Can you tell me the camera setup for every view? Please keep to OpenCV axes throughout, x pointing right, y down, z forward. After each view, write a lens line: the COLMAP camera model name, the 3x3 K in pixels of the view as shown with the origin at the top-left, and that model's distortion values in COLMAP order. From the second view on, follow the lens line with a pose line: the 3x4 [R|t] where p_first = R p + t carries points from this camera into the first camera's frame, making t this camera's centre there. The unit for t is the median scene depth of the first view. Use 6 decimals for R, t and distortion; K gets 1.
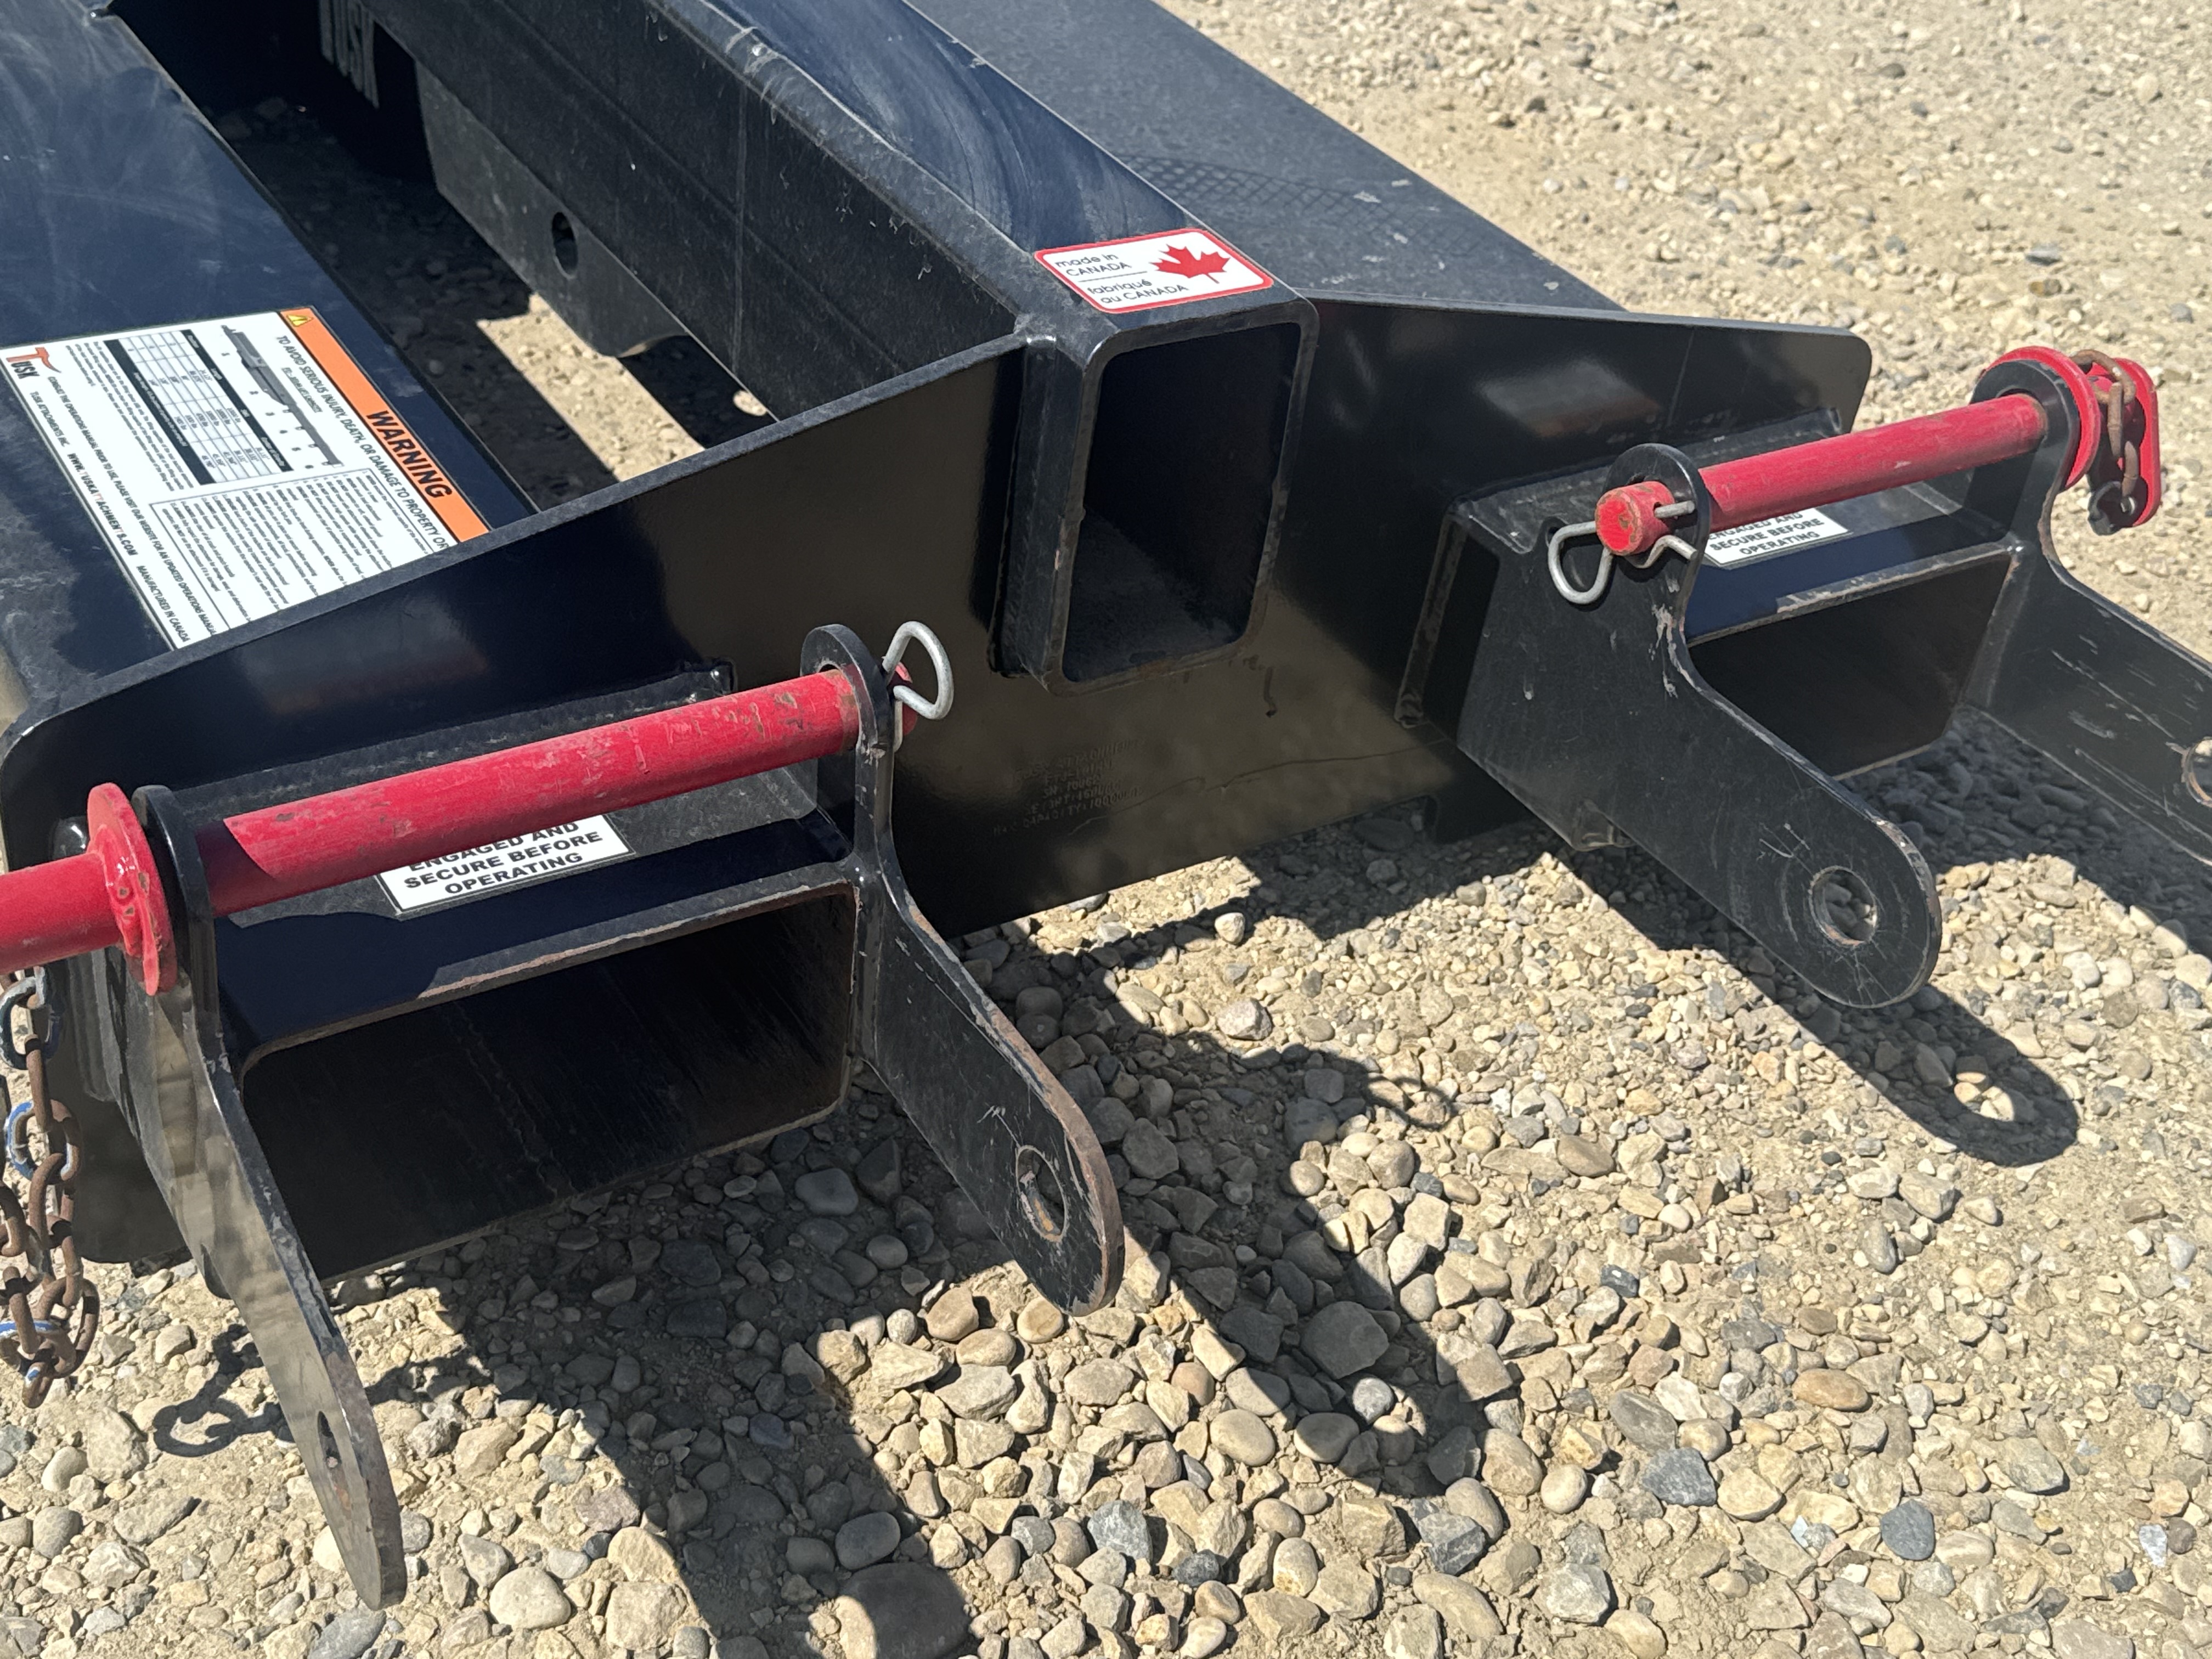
lens RADIAL K [[2599.5, 0, 1139.5], [0, 2599.5, 833.4], [0, 0, 1]] dist [0.209390, -0.538554]
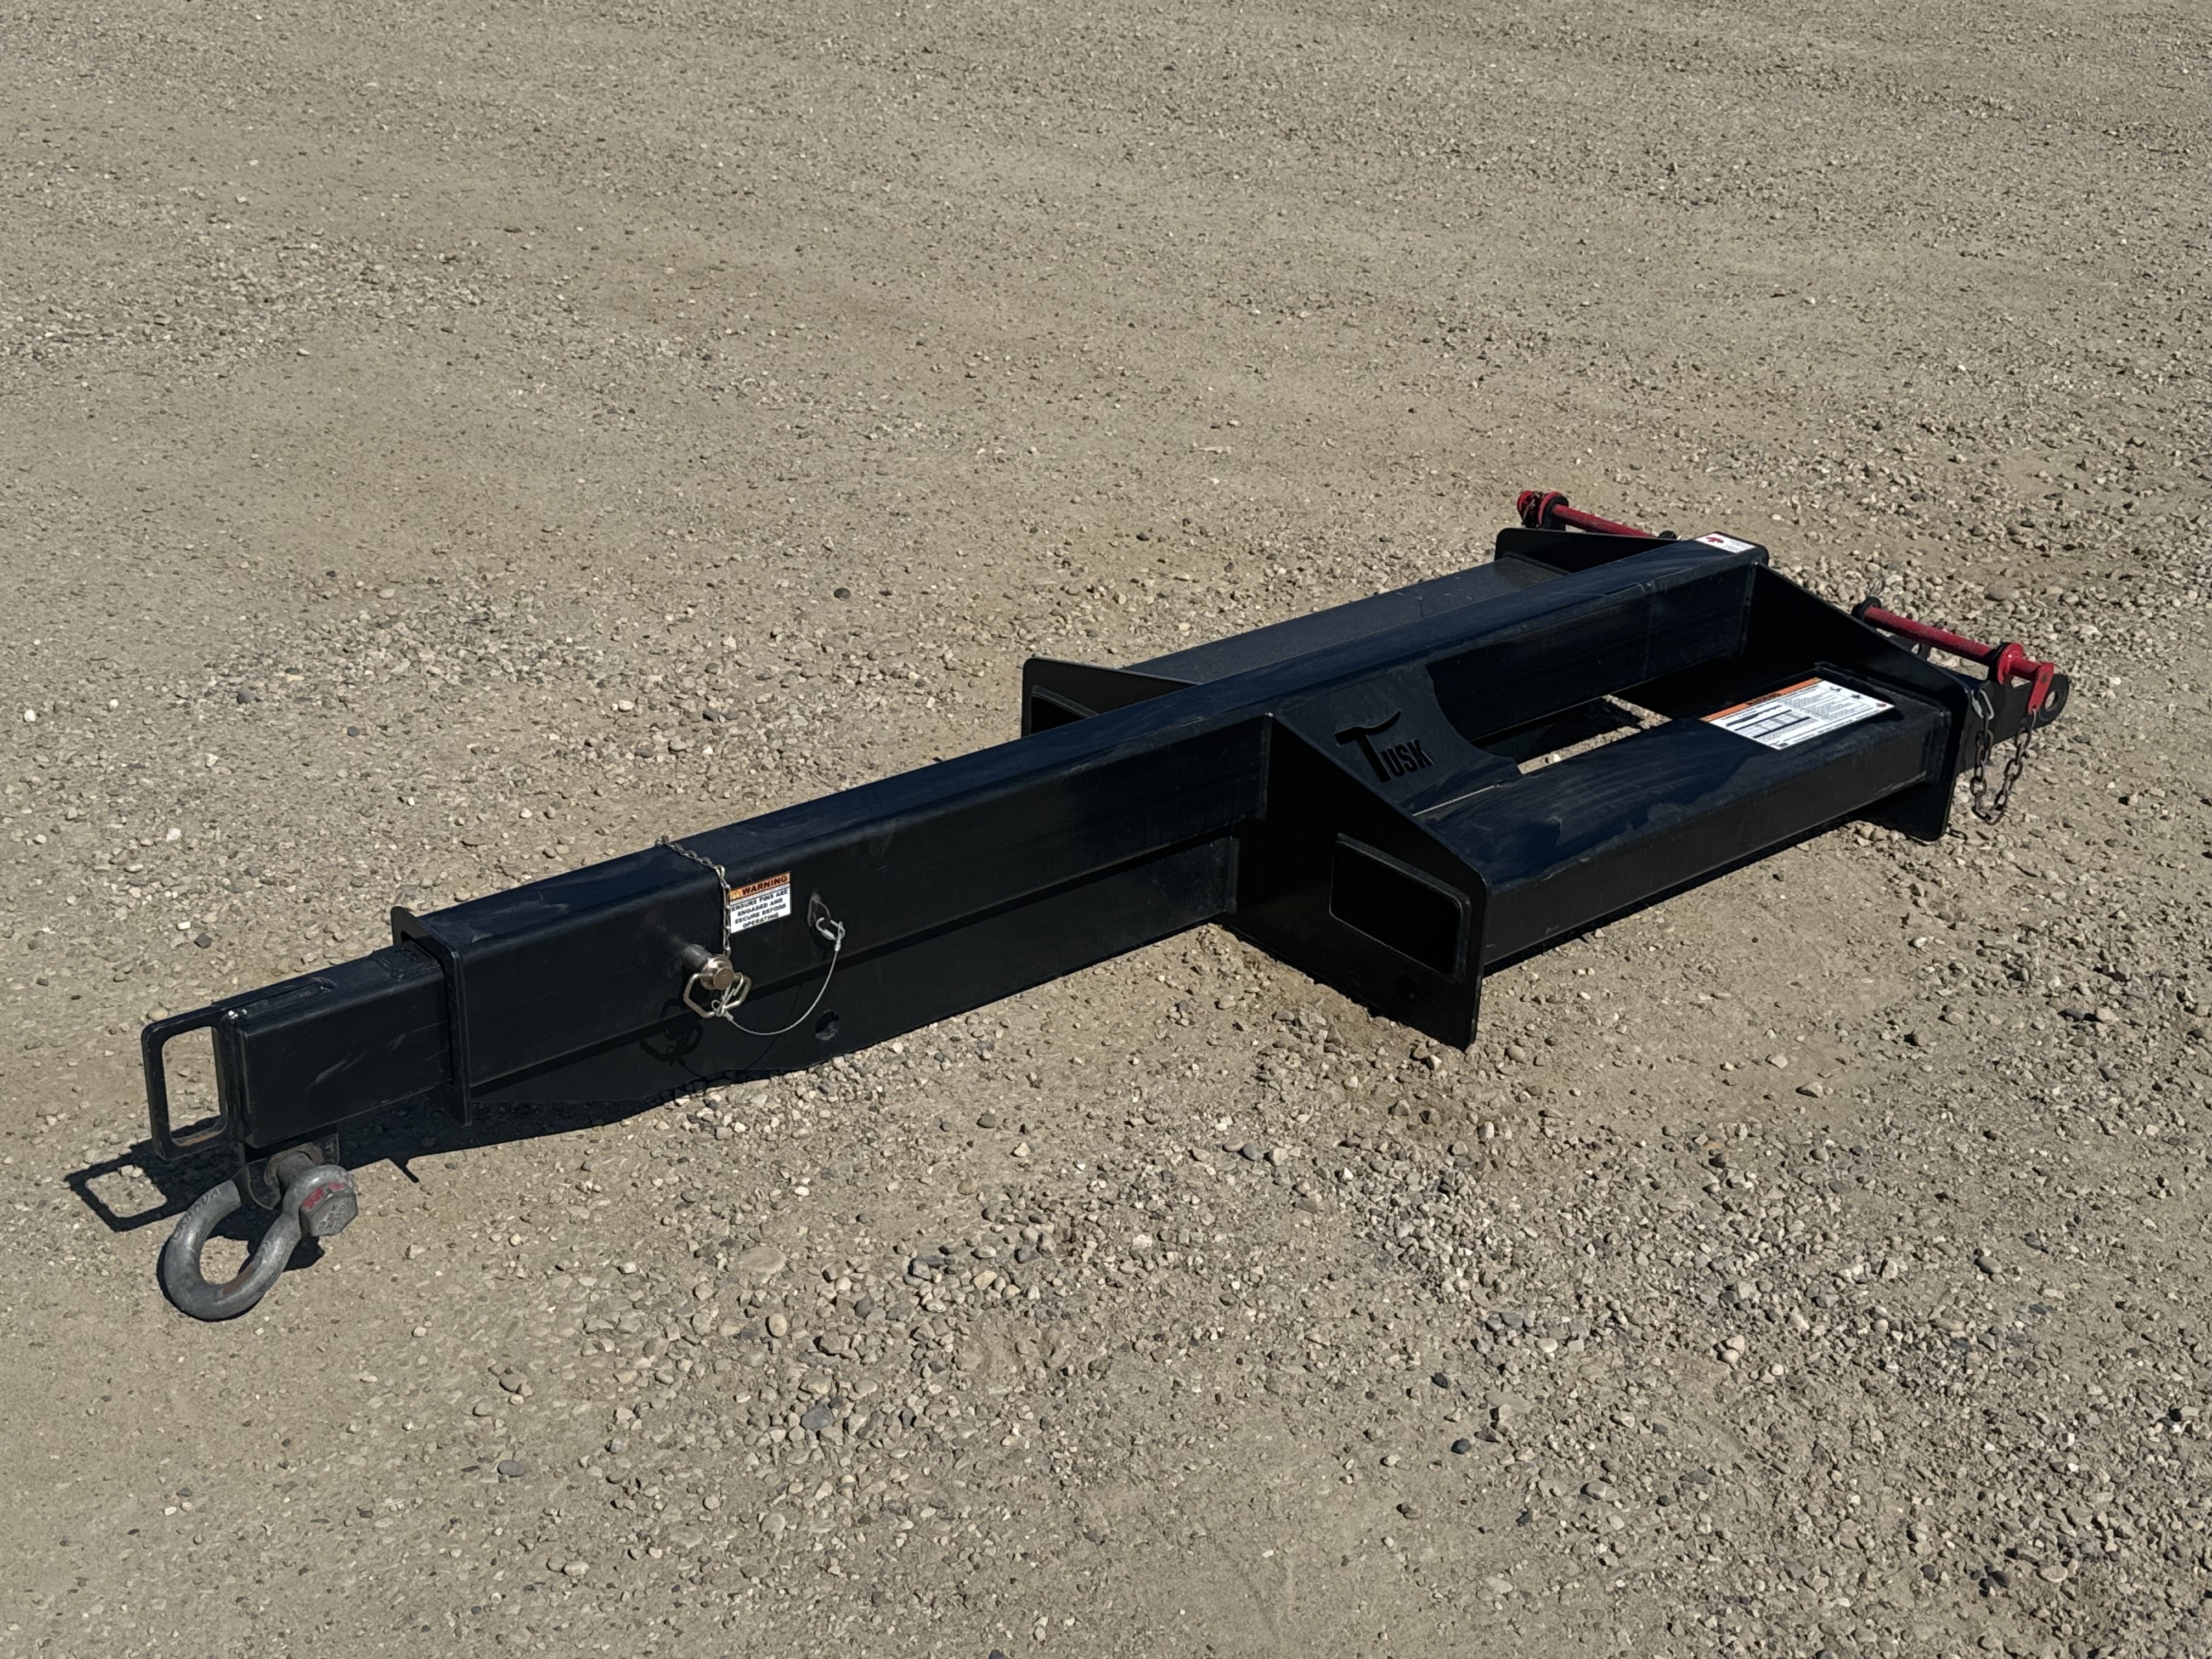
lens RADIAL K [[2599.5, 0, 1139.5], [0, 2599.5, 833.4], [0, 0, 1]] dist [0.209390, -0.538554]
pose [[-0.142563, -0.538992, 0.830159, -2.897908], [0.534574, 0.663949, 0.522880, -2.107760], [-0.833011, 0.518324, 0.193476, 1.024249]]
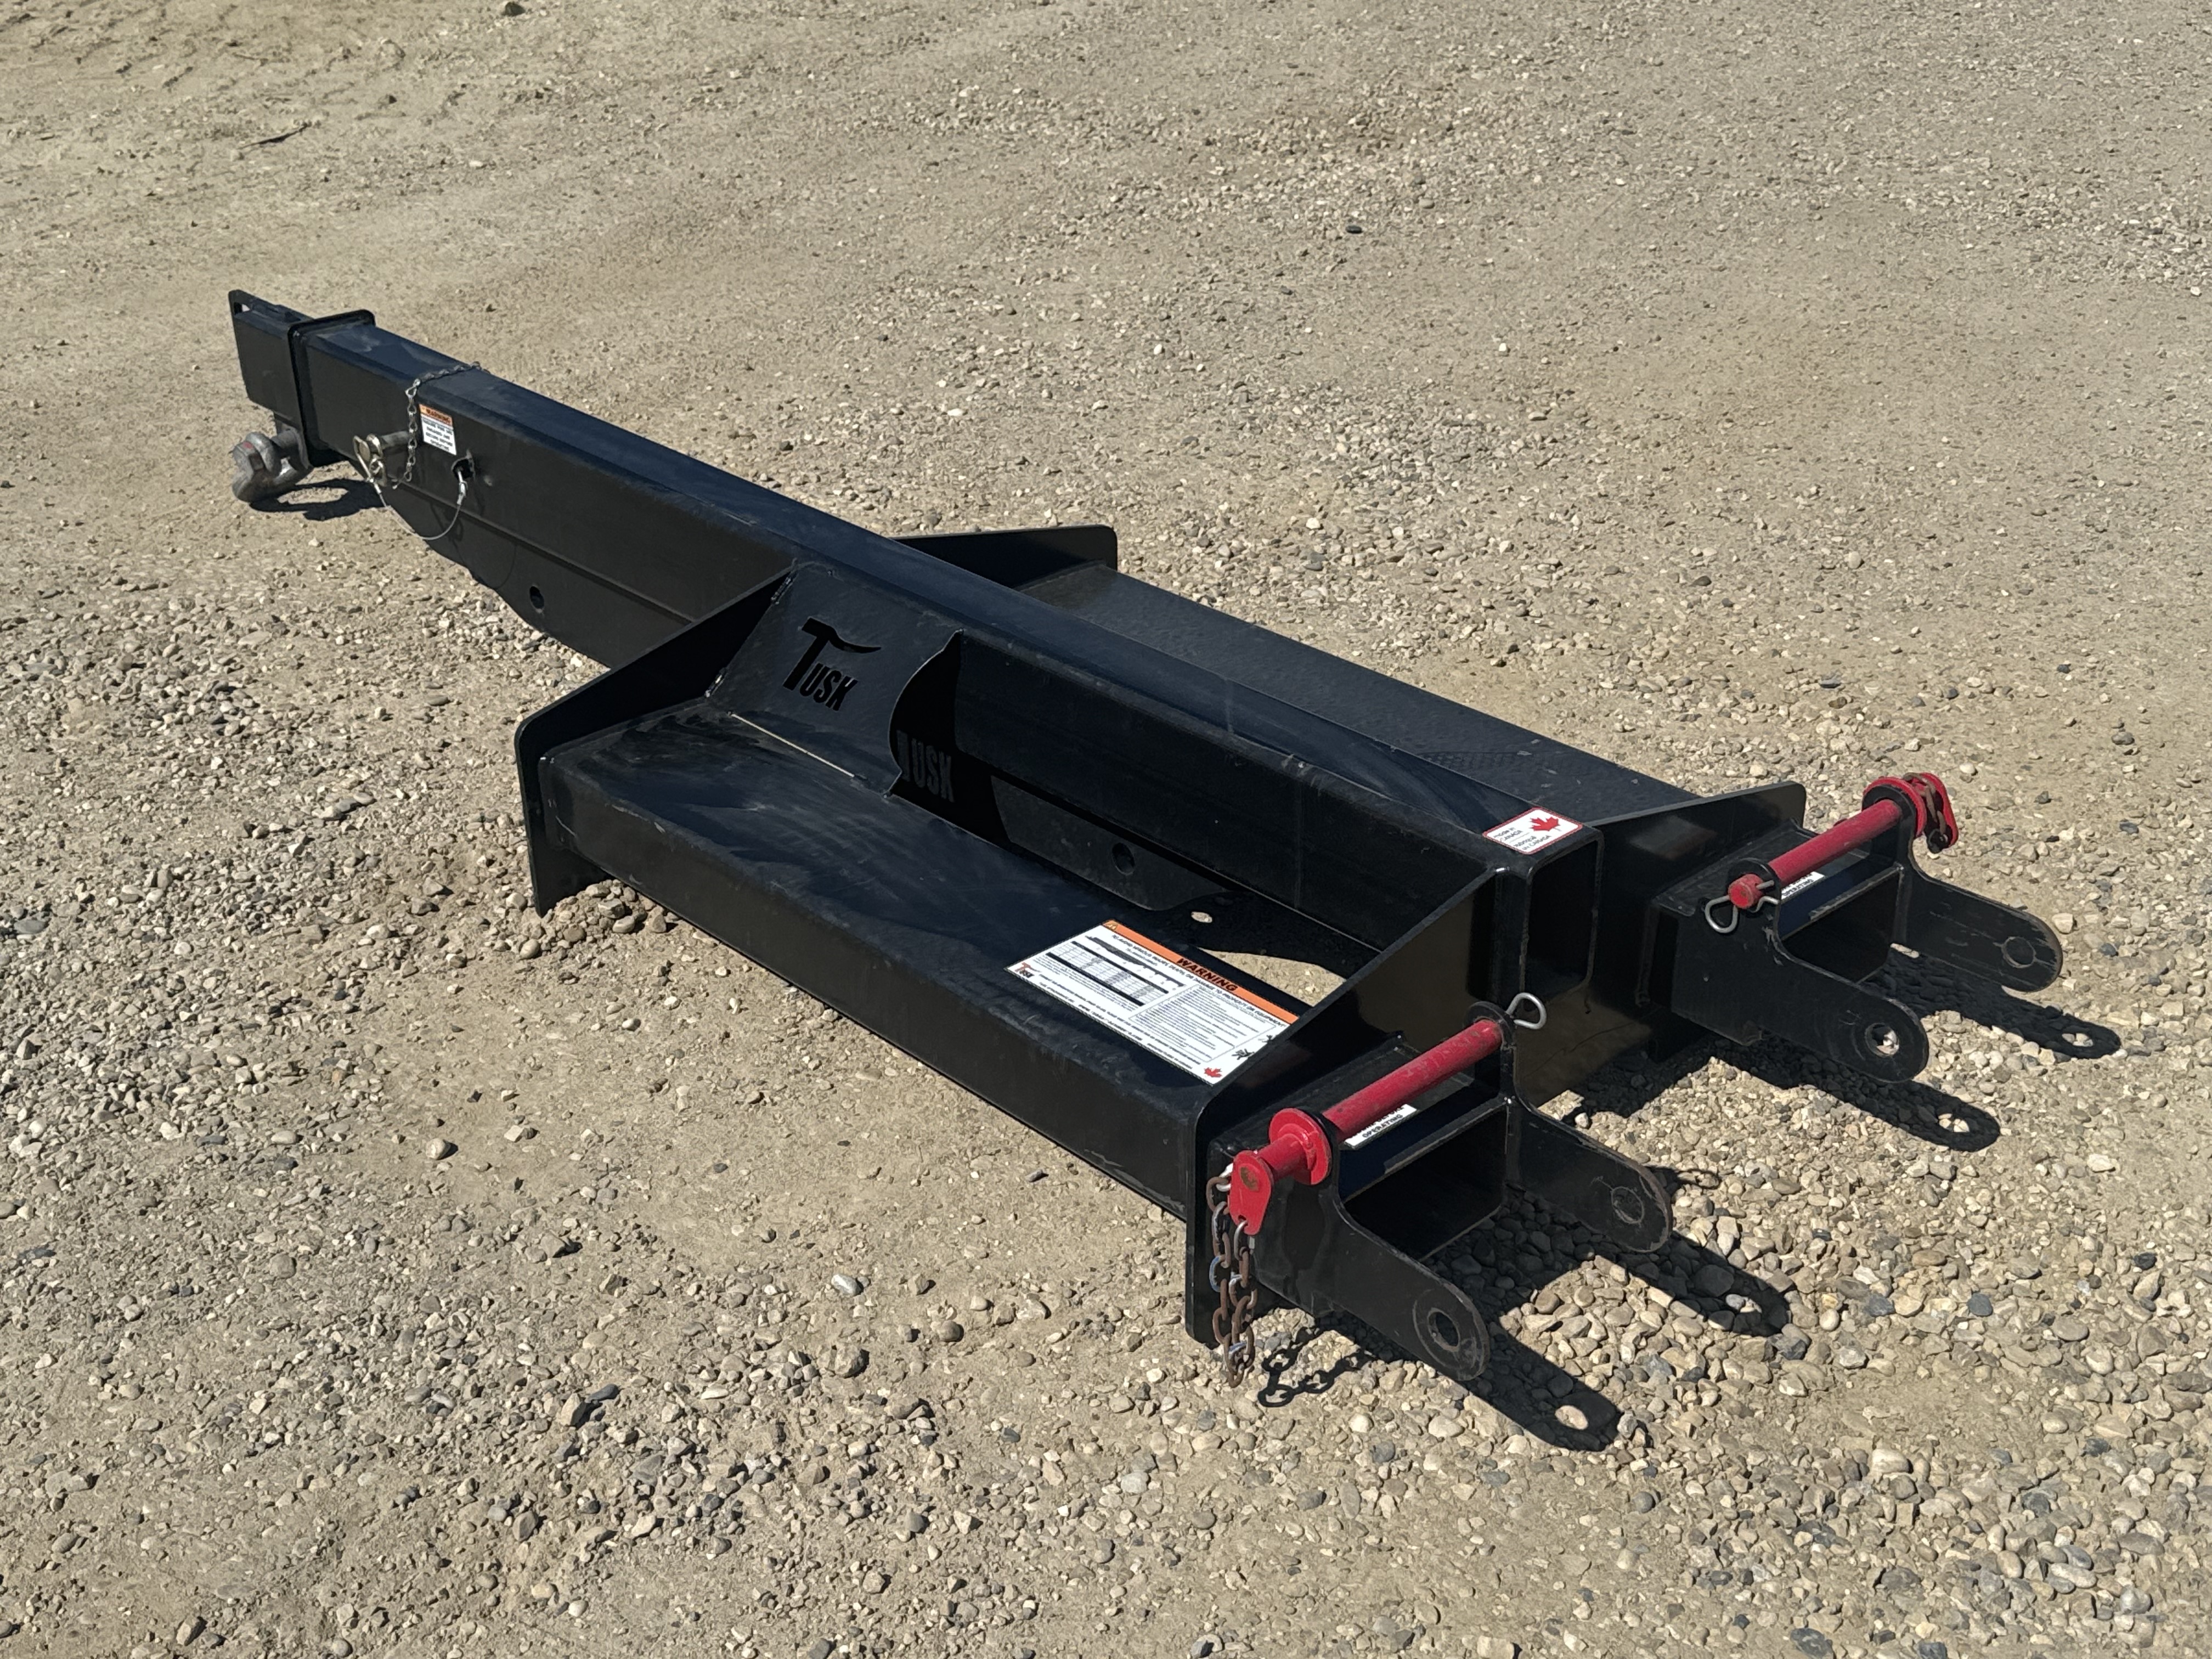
lens RADIAL K [[2599.5, 0, 1139.5], [0, 2599.5, 833.4], [0, 0, 1]] dist [0.209390, -0.538554]
pose [[0.975105, -0.198745, 0.098341, -0.486045], [0.211167, 0.967615, -0.138309, 0.030604], [-0.067668, 0.155633, 0.985495, -1.093485]]
